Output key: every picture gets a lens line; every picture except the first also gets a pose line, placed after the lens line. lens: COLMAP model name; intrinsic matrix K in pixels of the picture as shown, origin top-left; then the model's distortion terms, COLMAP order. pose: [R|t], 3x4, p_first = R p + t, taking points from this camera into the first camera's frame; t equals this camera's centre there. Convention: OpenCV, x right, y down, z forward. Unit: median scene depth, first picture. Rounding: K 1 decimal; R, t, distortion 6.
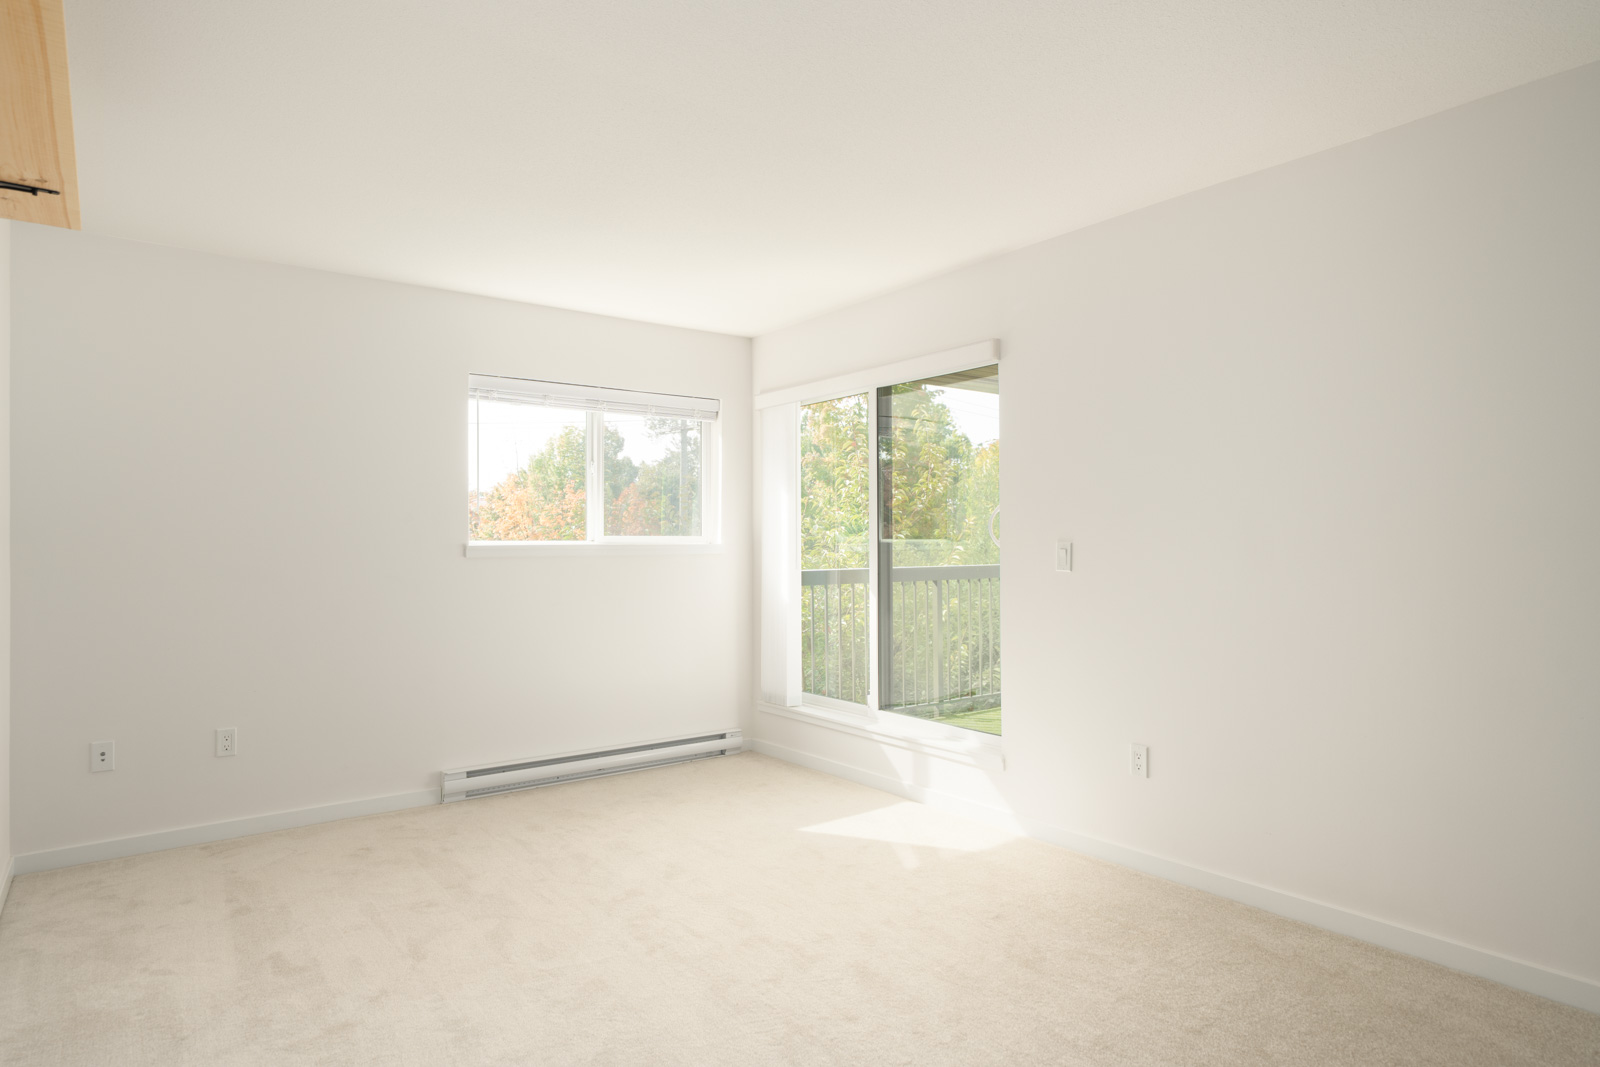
lens RADIAL K [[920.4, 0, 799.1], [0, 920.4, 536.2], [0, 0, 1]] dist [0.002435, 0.001500]
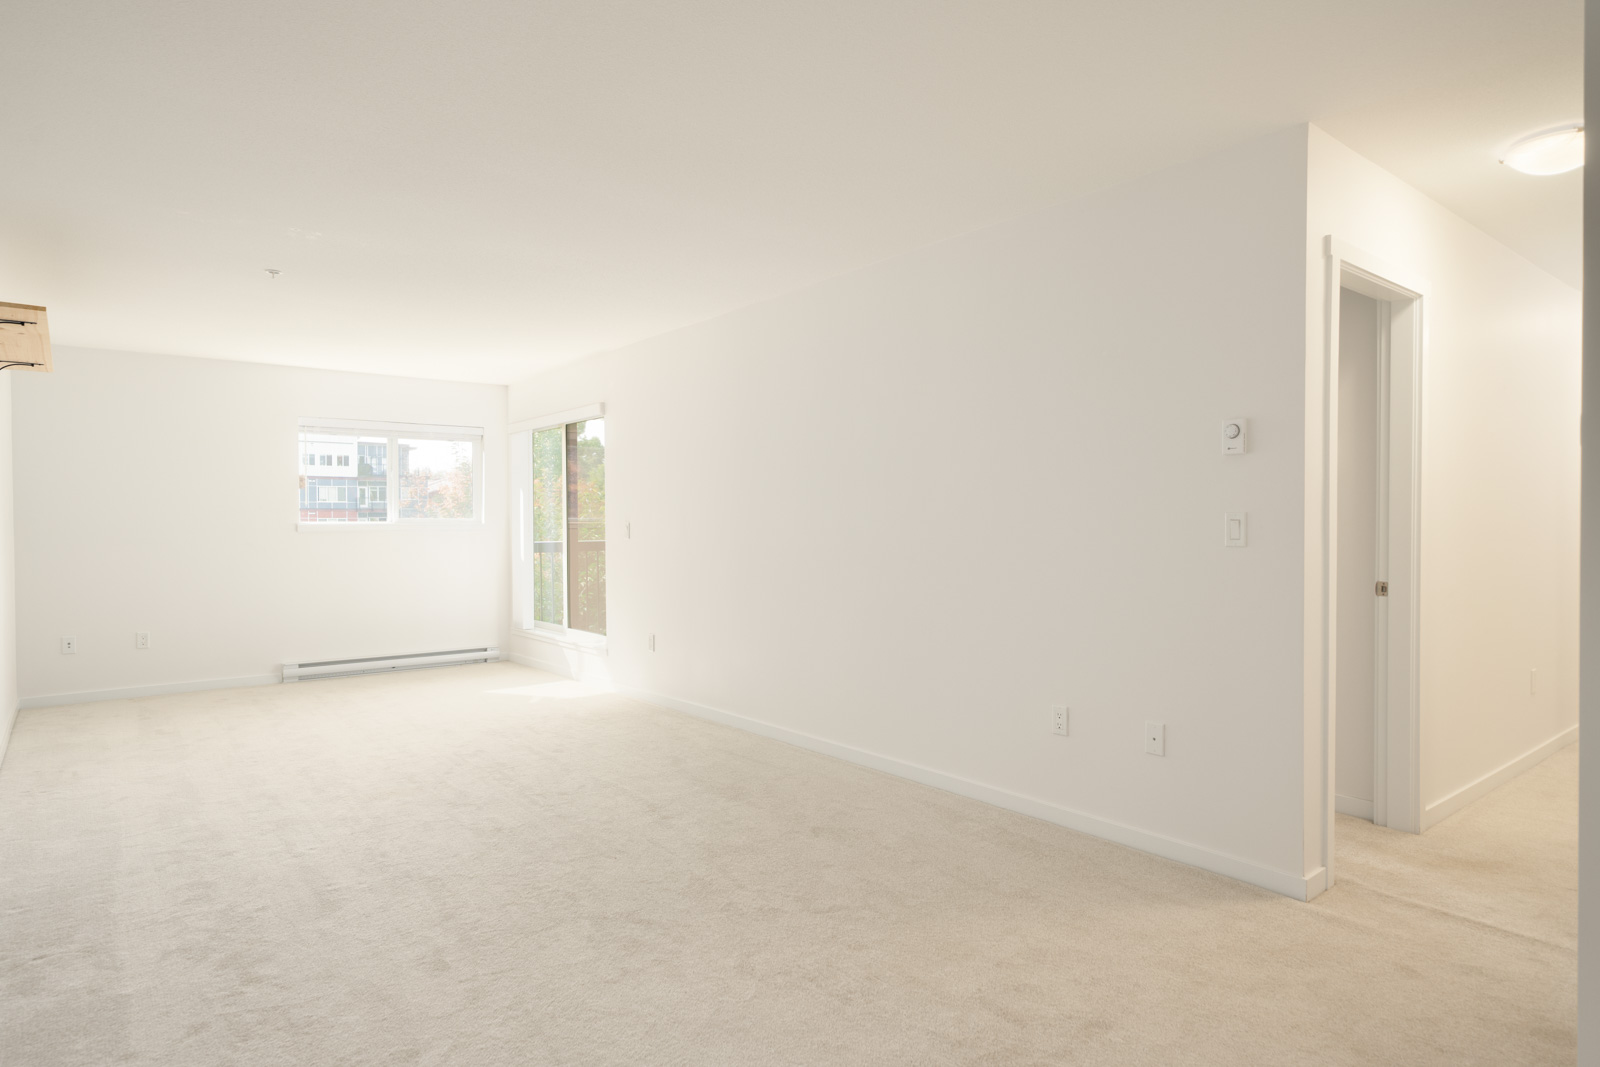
lens RADIAL K [[917.3, 0, 796.3], [0, 917.3, 535.0], [0, 0, 1]] dist [0.002526, 0.000175]
pose [[0.999764, -0.001810, 0.021639, 0.469812], [0.001345, 0.999768, 0.021504, -0.004807], [-0.021673, -0.021470, 0.999535, -0.614733]]
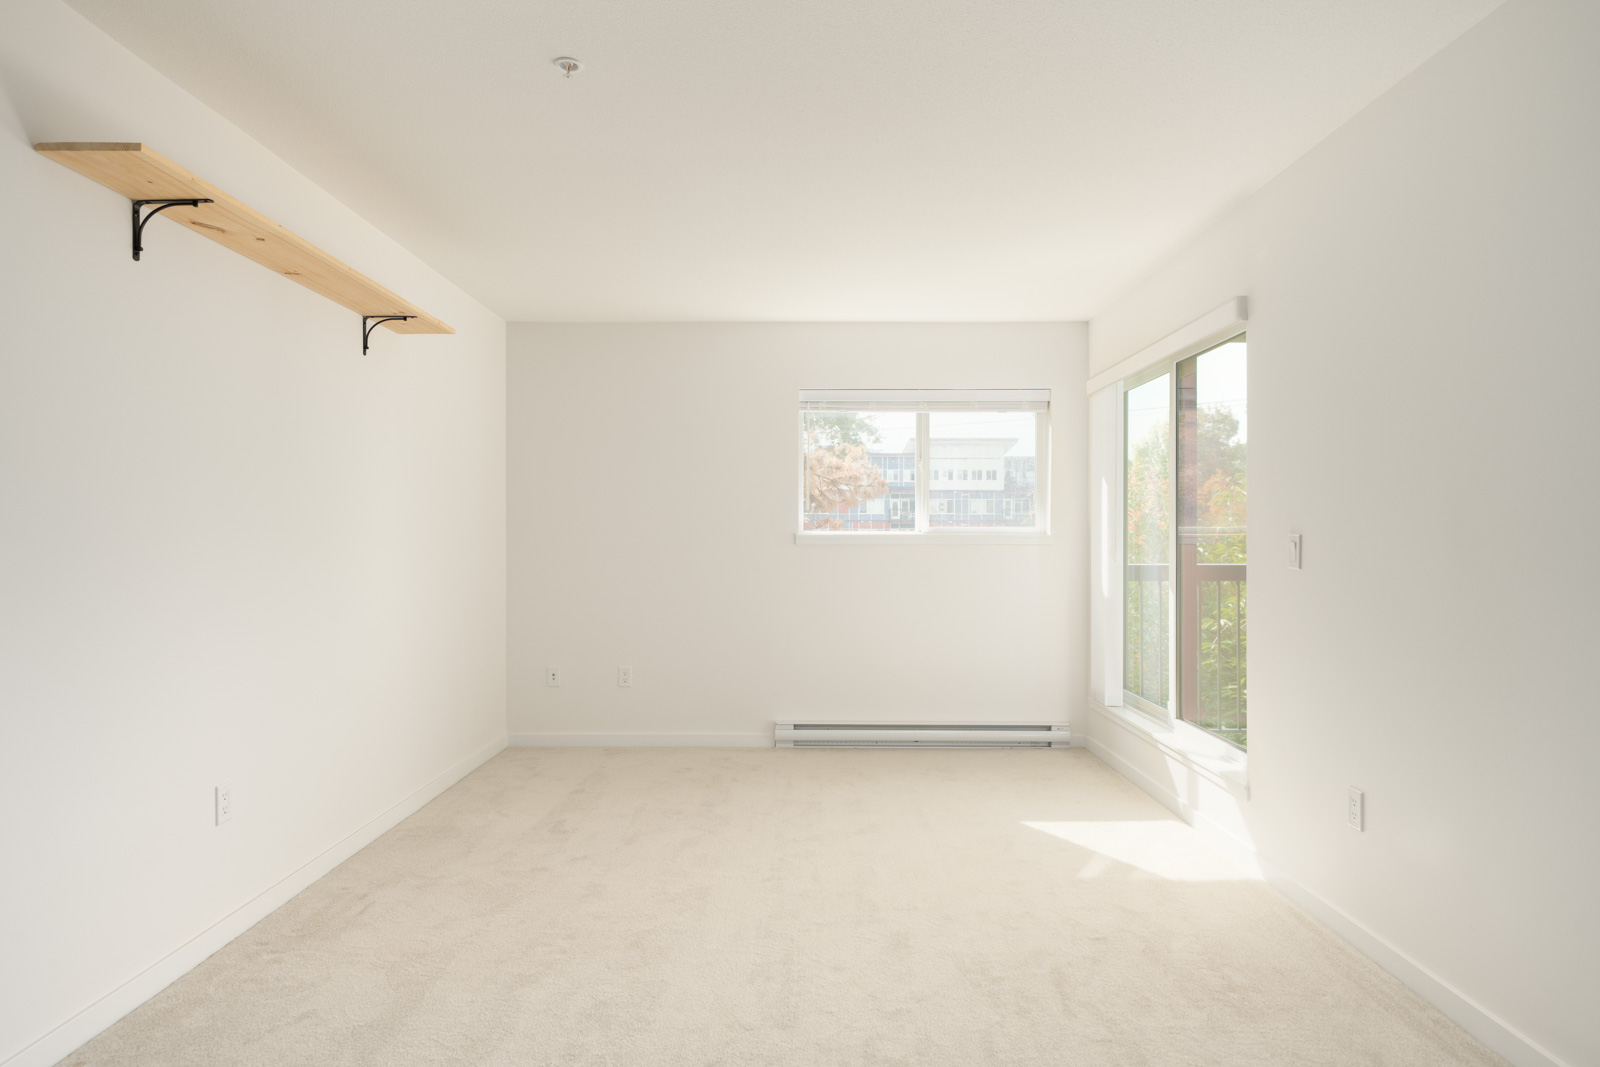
lens RADIAL K [[917.3, 0, 796.3], [0, 917.3, 535.0], [0, 0, 1]] dist [0.002526, 0.000175]
pose [[0.793592, 0.004299, -0.608435, 0.356759], [0.000890, 0.999966, 0.008226, 0.000422], [0.608450, -0.007070, 0.793561, 0.058792]]
